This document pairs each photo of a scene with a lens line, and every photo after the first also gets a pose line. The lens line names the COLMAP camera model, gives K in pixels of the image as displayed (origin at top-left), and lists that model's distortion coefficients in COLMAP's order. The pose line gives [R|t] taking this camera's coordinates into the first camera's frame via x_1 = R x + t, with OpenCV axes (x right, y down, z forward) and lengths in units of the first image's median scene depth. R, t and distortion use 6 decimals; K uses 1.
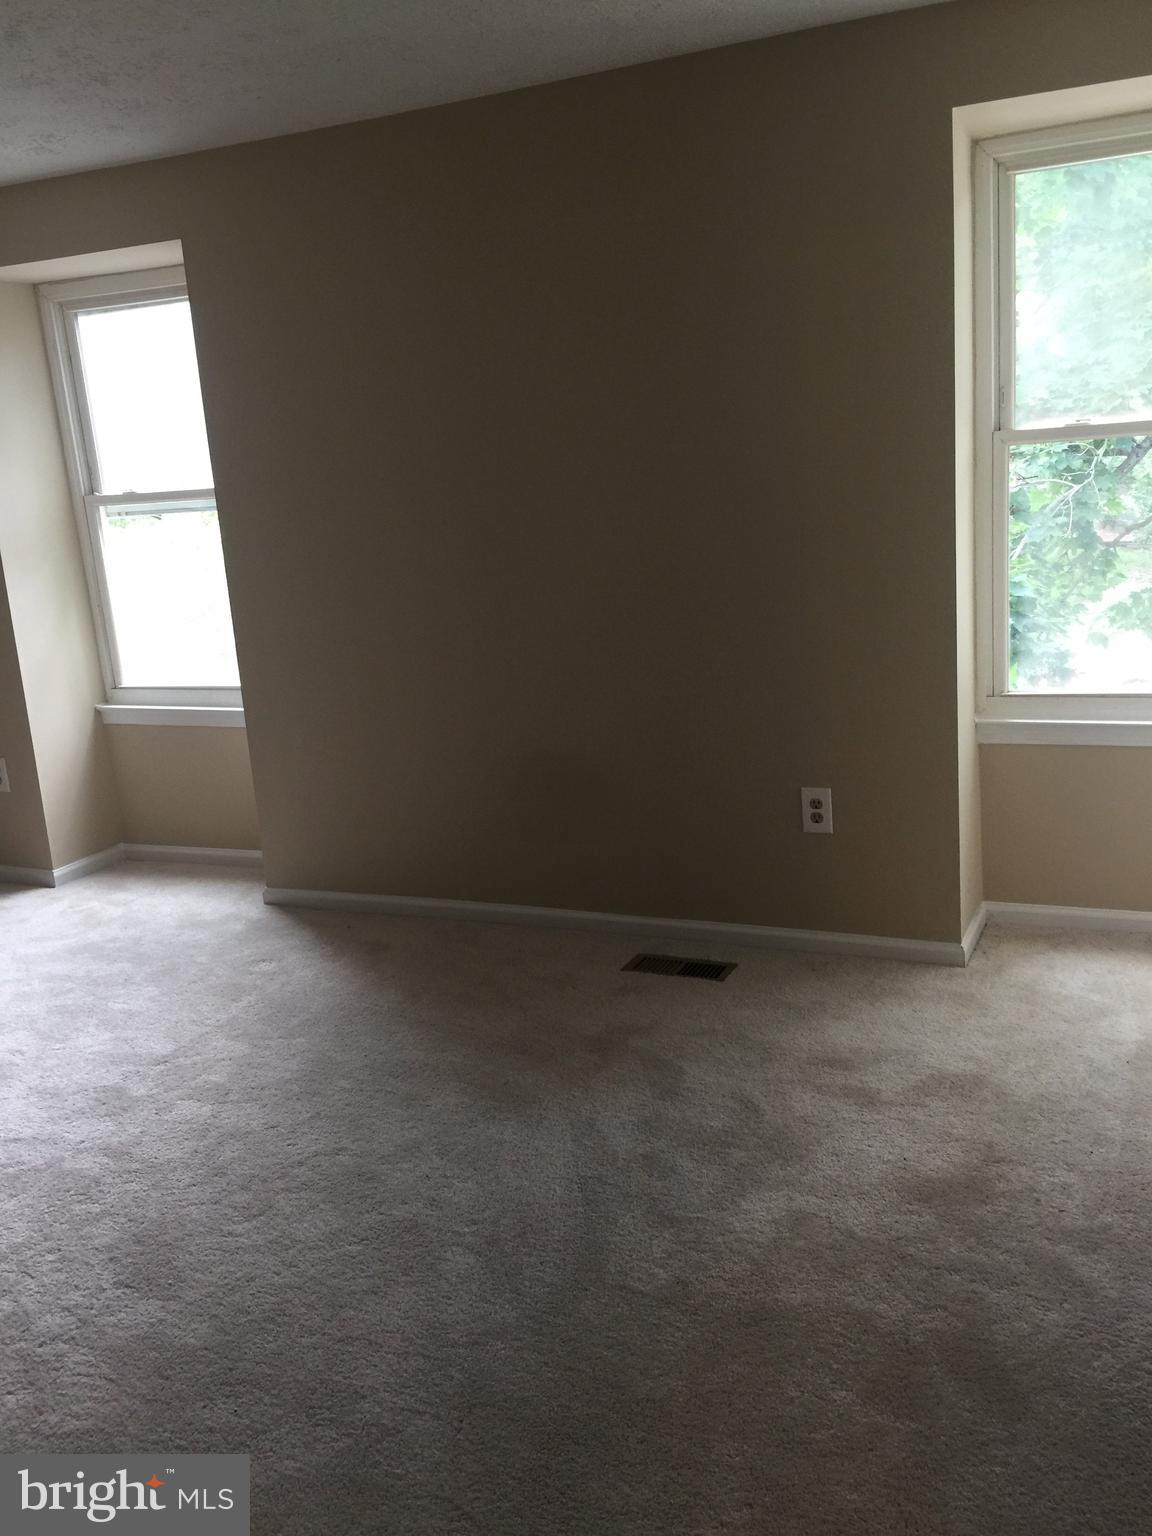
lens RADIAL K [[1320.4, 0, 579.0], [0, 1320.4, 748.6], [0, 0, 1]] dist [0.084023, -0.103826]
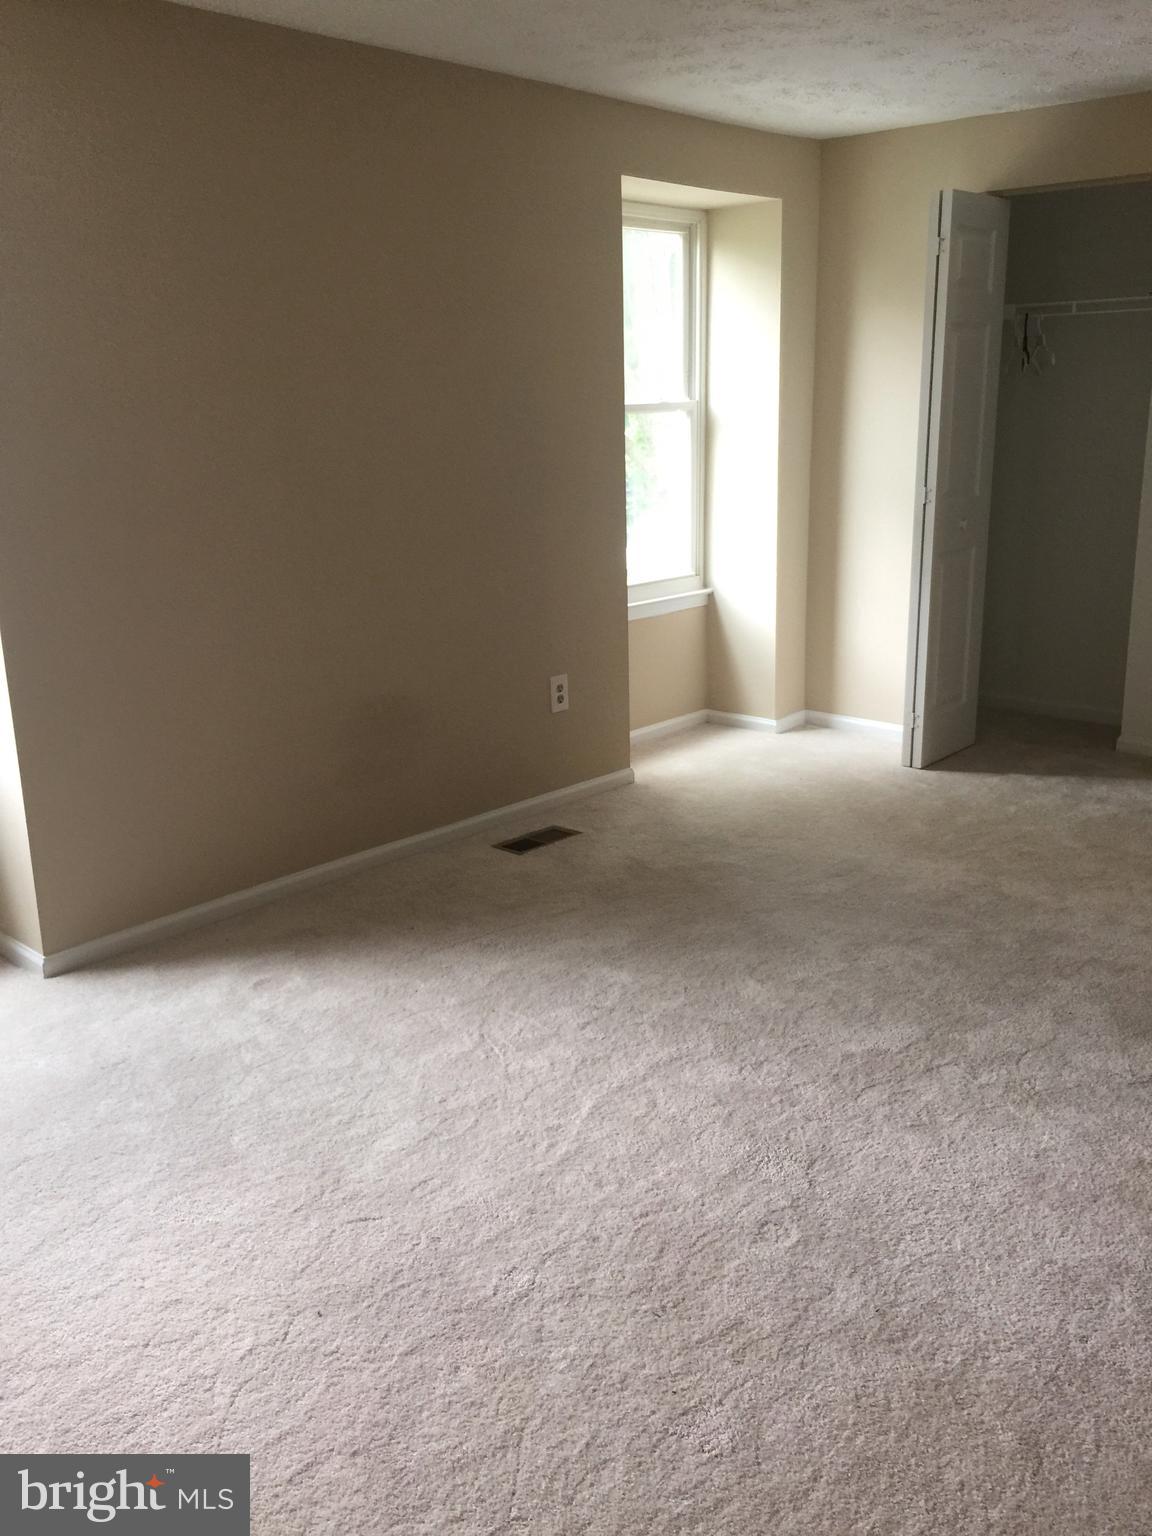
lens RADIAL K [[1324.5, 0, 581.9], [0, 1324.5, 760.3], [0, 0, 1]] dist [0.087314, -0.118527]
pose [[0.309167, -0.181604, 0.933507, -1.258863], [0.196972, 0.972541, 0.123963, -0.055699], [-0.930386, 0.145550, 0.336449, 0.680631]]
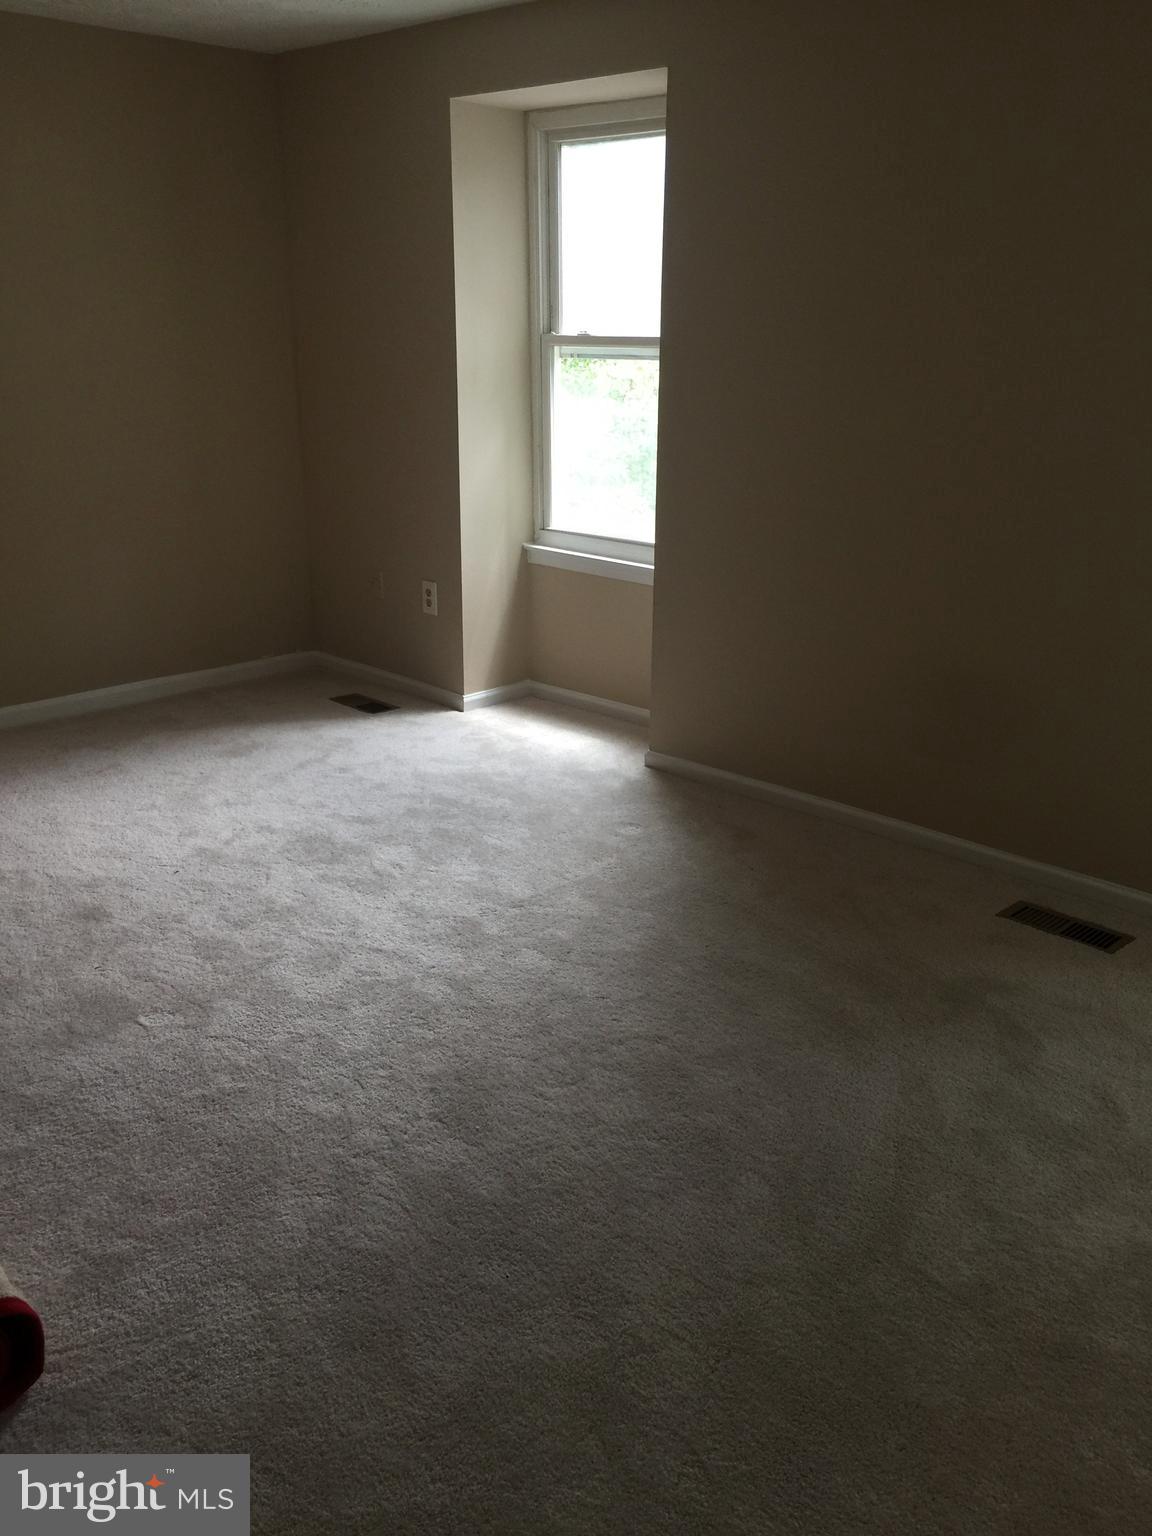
lens RADIAL K [[1320.4, 0, 579.0], [0, 1320.4, 748.6], [0, 0, 1]] dist [0.084023, -0.103826]
pose [[0.938054, 0.178065, -0.297234, 0.017383], [-0.145415, 0.980958, 0.128746, -0.026764], [0.314499, -0.077548, 0.946085, 0.059577]]
